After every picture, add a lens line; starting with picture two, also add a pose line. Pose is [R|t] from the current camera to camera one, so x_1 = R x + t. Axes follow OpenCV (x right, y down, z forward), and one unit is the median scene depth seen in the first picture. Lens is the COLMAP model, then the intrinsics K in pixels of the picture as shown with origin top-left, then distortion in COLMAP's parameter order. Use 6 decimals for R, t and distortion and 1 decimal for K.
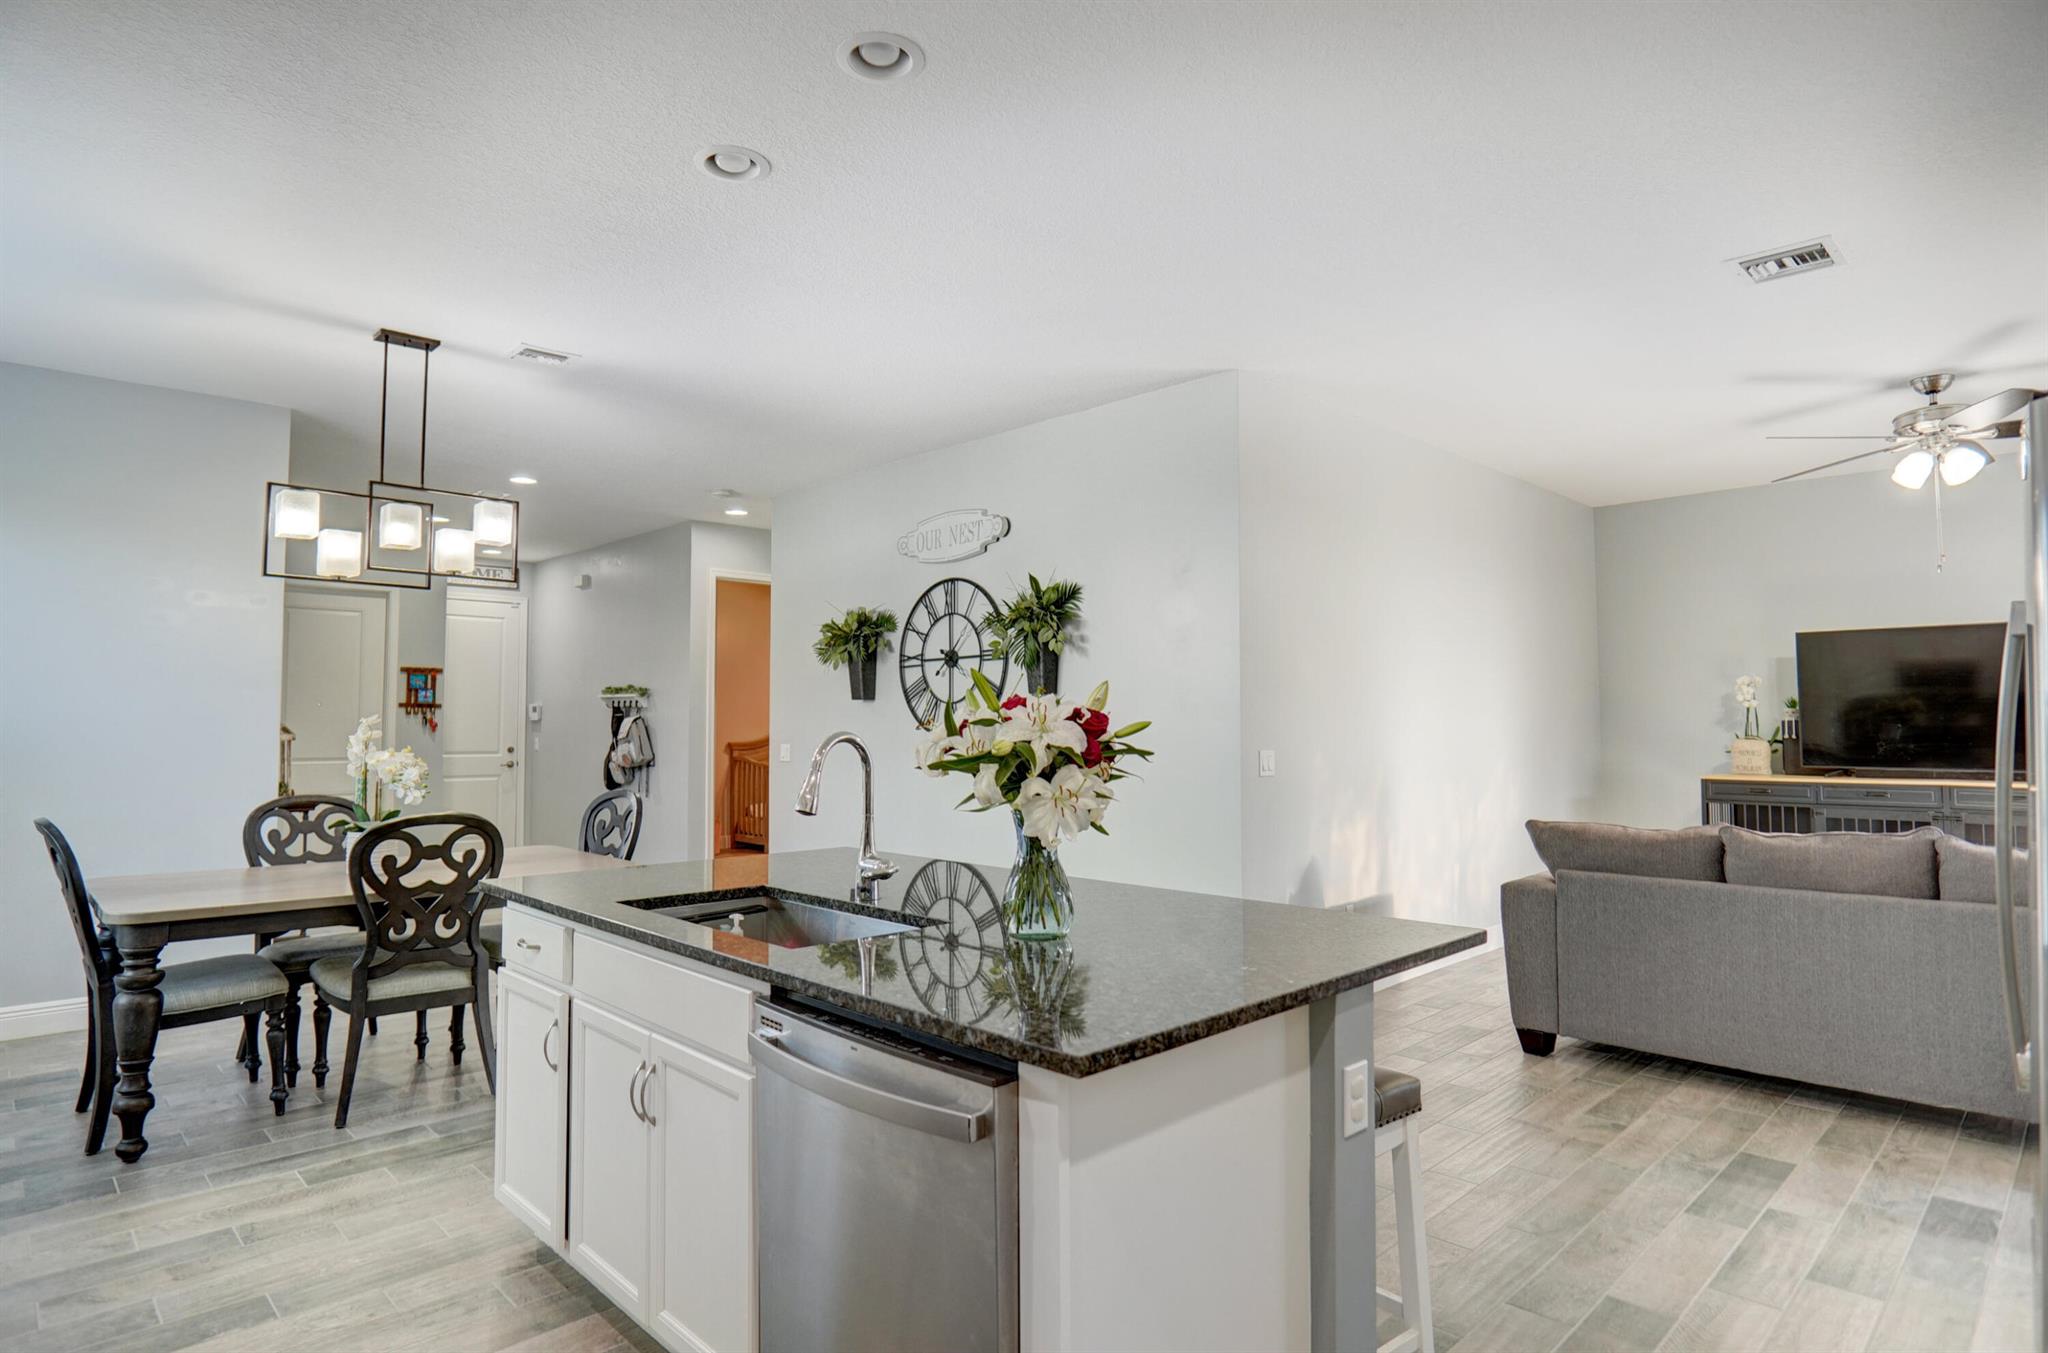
lens RADIAL K [[1107.3, 0, 1022.1], [0, 1107.3, 666.9], [0, 0, 1]] dist [-0.032623, 0.009883]
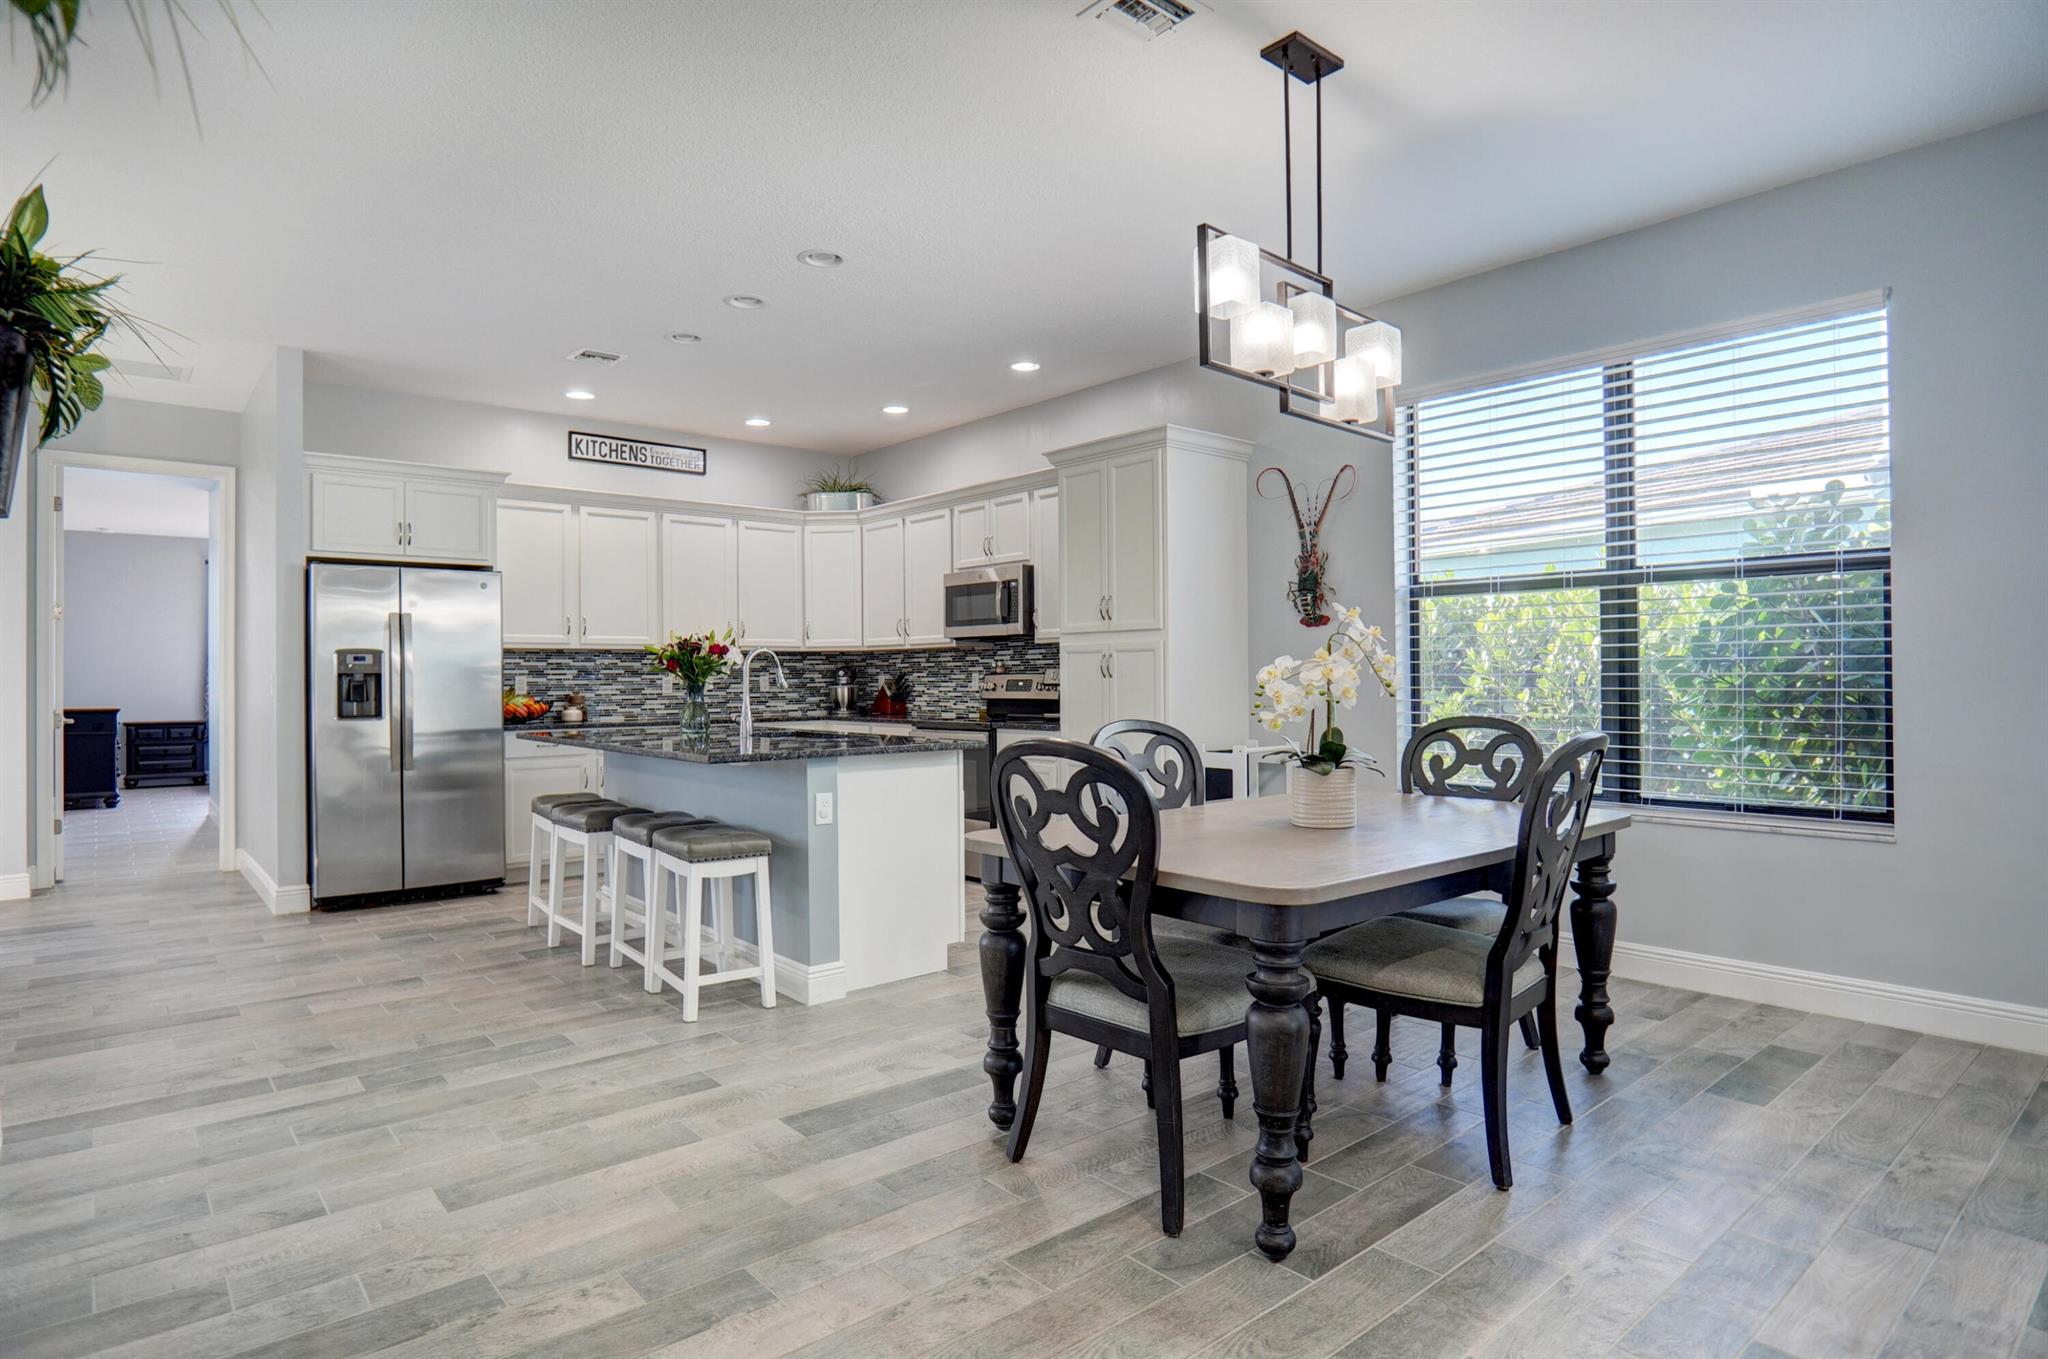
lens RADIAL K [[1107.3, 0, 1022.1], [0, 1107.3, 669.9], [0, 0, 1]] dist [-0.032623, 0.009883]
pose [[-0.997536, 0.010208, 0.069406, -0.425460], [0.006172, 0.998290, -0.058124, 0.120927], [-0.069881, -0.057552, -0.995894, 1.645464]]
